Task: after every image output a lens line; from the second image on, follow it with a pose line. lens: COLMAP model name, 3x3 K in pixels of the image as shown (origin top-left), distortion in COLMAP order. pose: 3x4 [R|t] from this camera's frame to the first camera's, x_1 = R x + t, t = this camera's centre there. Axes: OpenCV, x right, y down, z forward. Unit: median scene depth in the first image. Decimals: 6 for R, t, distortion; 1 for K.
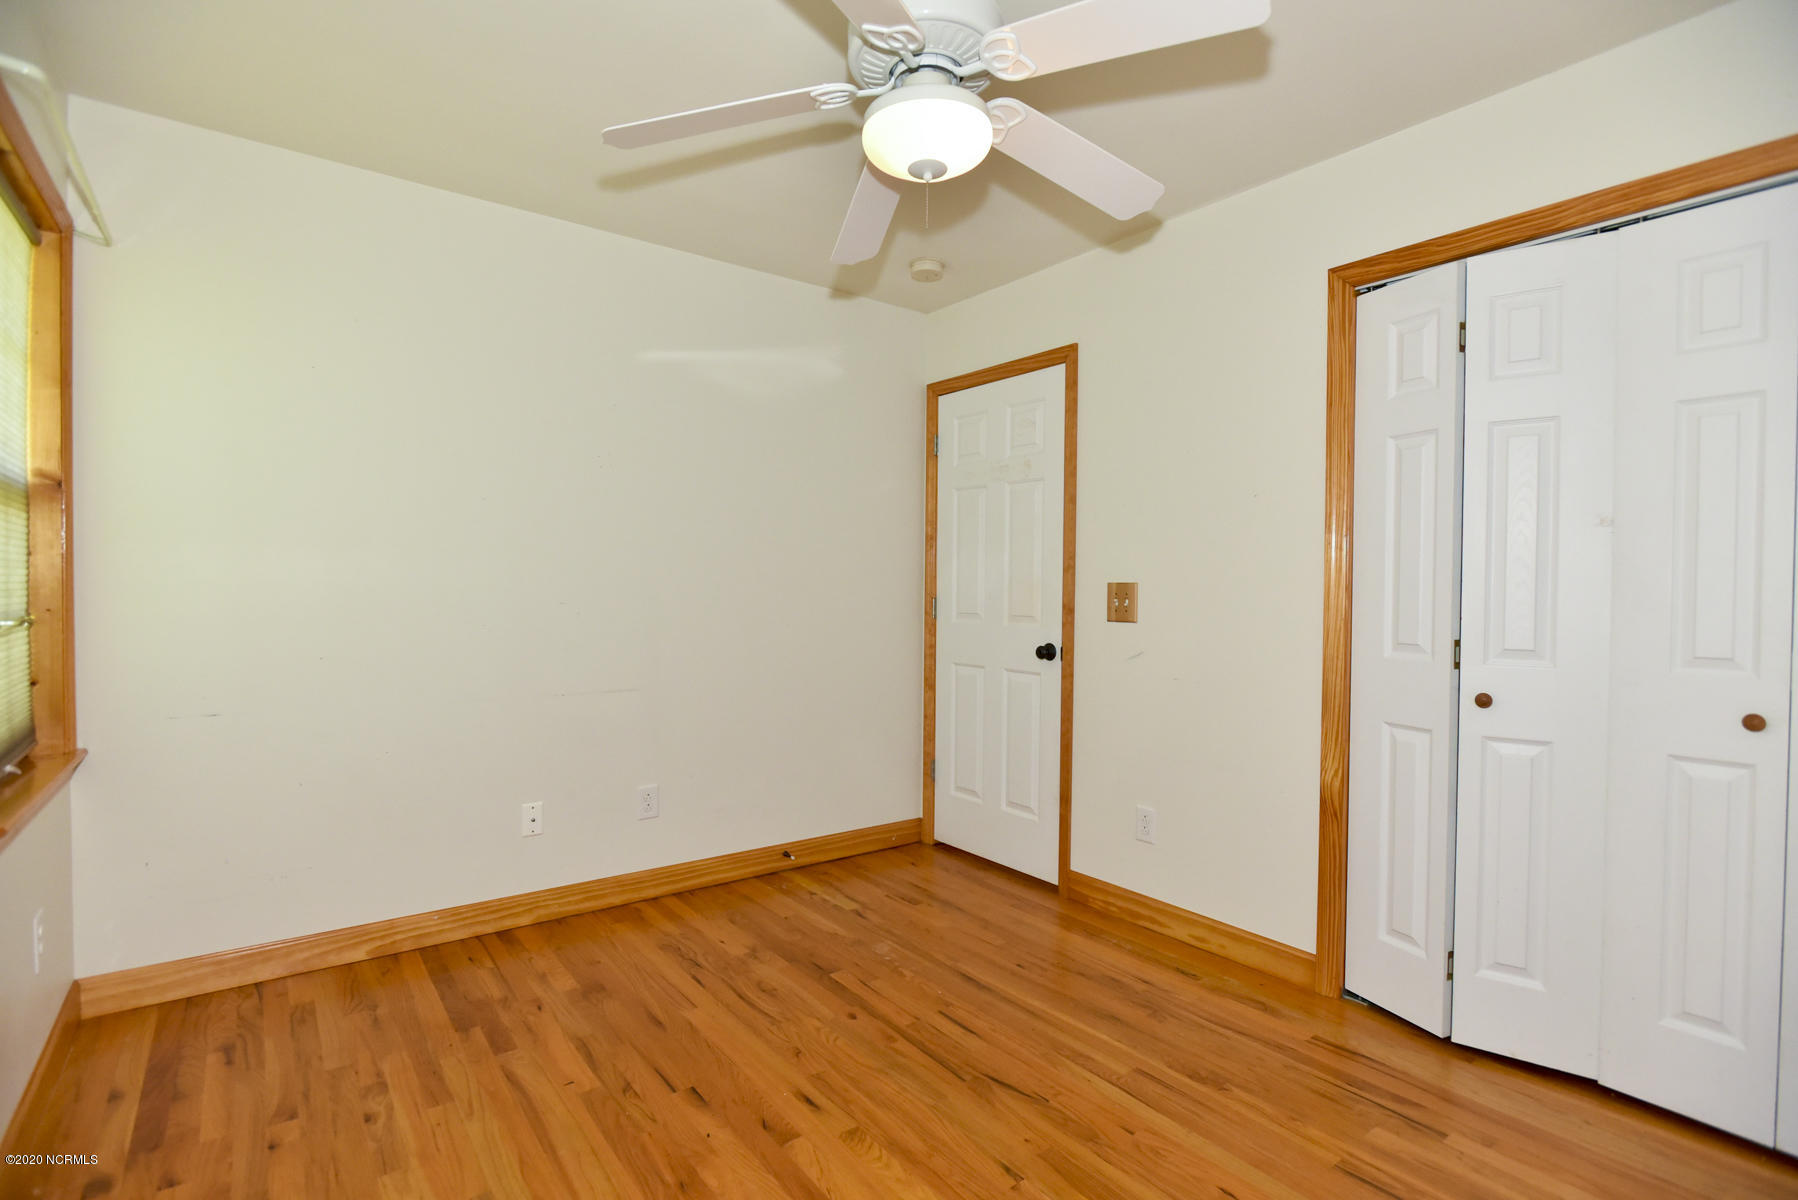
lens RADIAL K [[854.7, 0, 895.7], [0, 854.7, 604.4], [0, 0, 1]] dist [-0.011355, 0.000854]
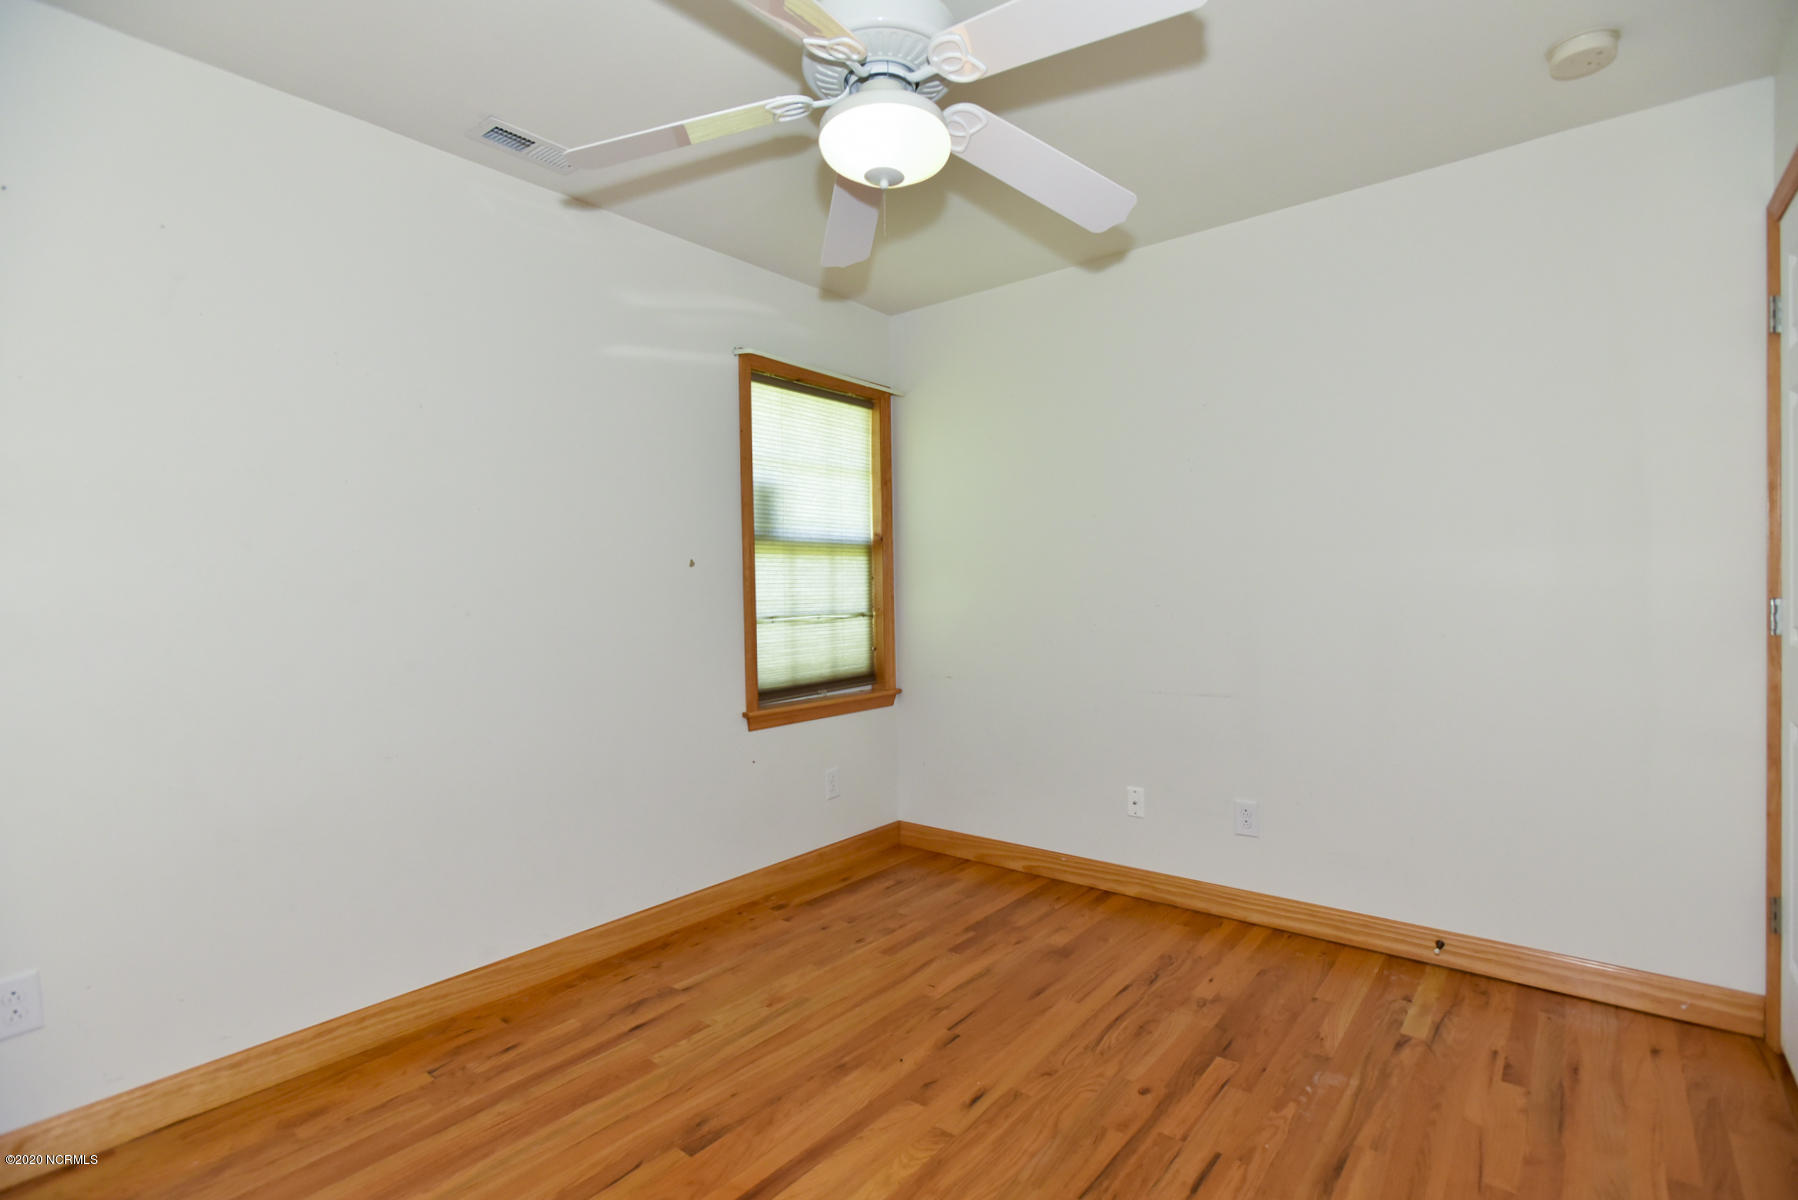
lens RADIAL K [[854.7, 0, 903.6], [0, 854.7, 604.4], [0, 0, 1]] dist [-0.011355, 0.000854]
pose [[0.242095, 0.004921, -0.970240, 0.668405], [0.000658, 0.999986, 0.005237, -0.011750], [0.970252, -0.001906, 0.242088, 0.516645]]
